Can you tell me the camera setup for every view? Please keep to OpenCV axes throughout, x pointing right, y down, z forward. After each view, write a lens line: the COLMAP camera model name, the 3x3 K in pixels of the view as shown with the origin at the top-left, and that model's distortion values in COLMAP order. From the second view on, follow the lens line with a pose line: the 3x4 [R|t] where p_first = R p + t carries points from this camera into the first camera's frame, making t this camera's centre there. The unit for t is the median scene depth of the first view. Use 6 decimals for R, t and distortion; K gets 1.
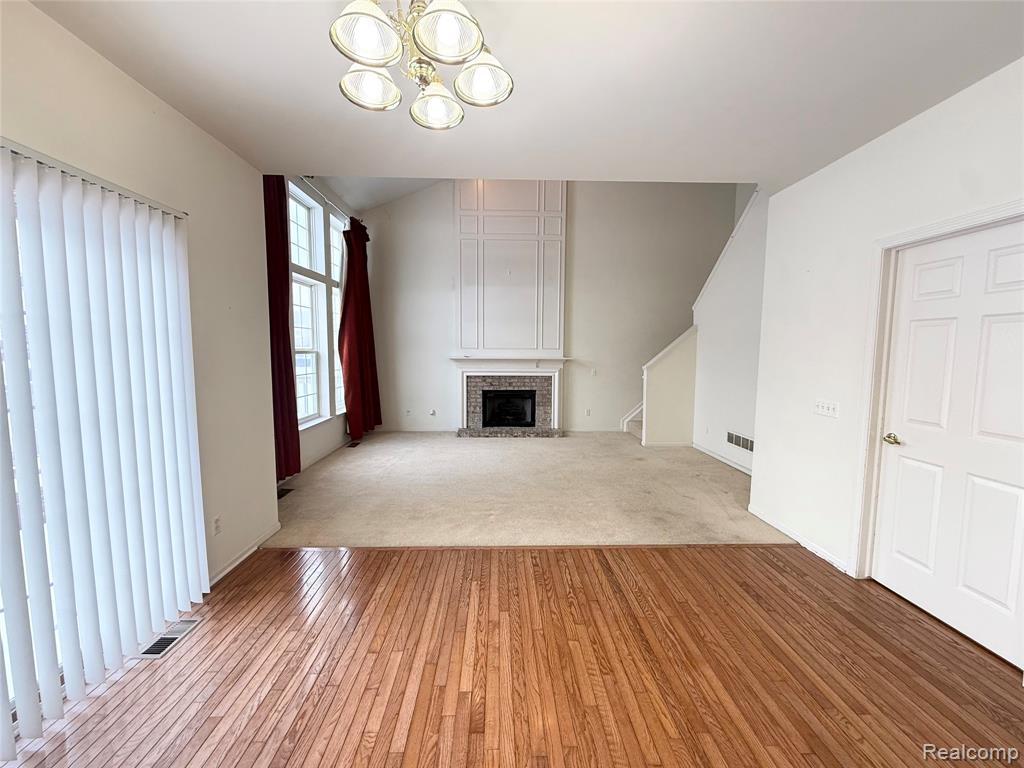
lens RADIAL K [[402.8, 0, 512.5], [0, 402.8, 383.1], [0, 0, 1]] dist [-0.001461, -0.000171]
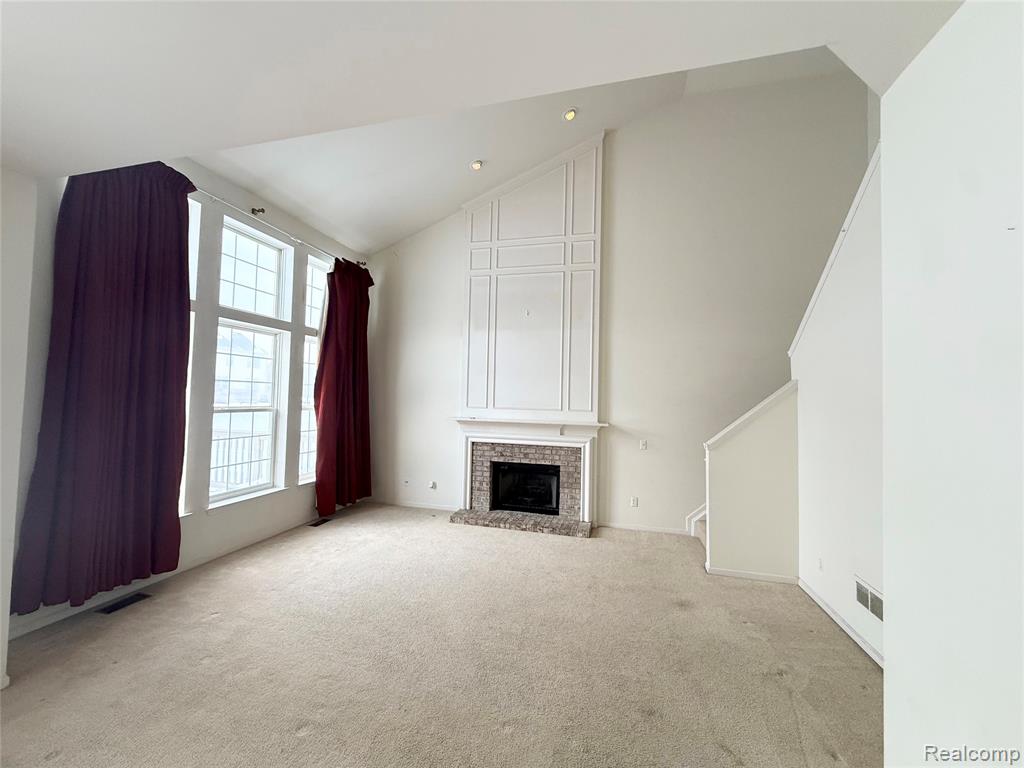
lens RADIAL K [[402.8, 0, 511.8], [0, 402.8, 386.4], [0, 0, 1]] dist [-0.001461, -0.000171]
pose [[0.958228, 0.008190, -0.285889, 0.186821], [-0.041563, 0.992966, -0.110861, -0.042111], [0.282970, 0.118113, 0.951828, 0.252698]]
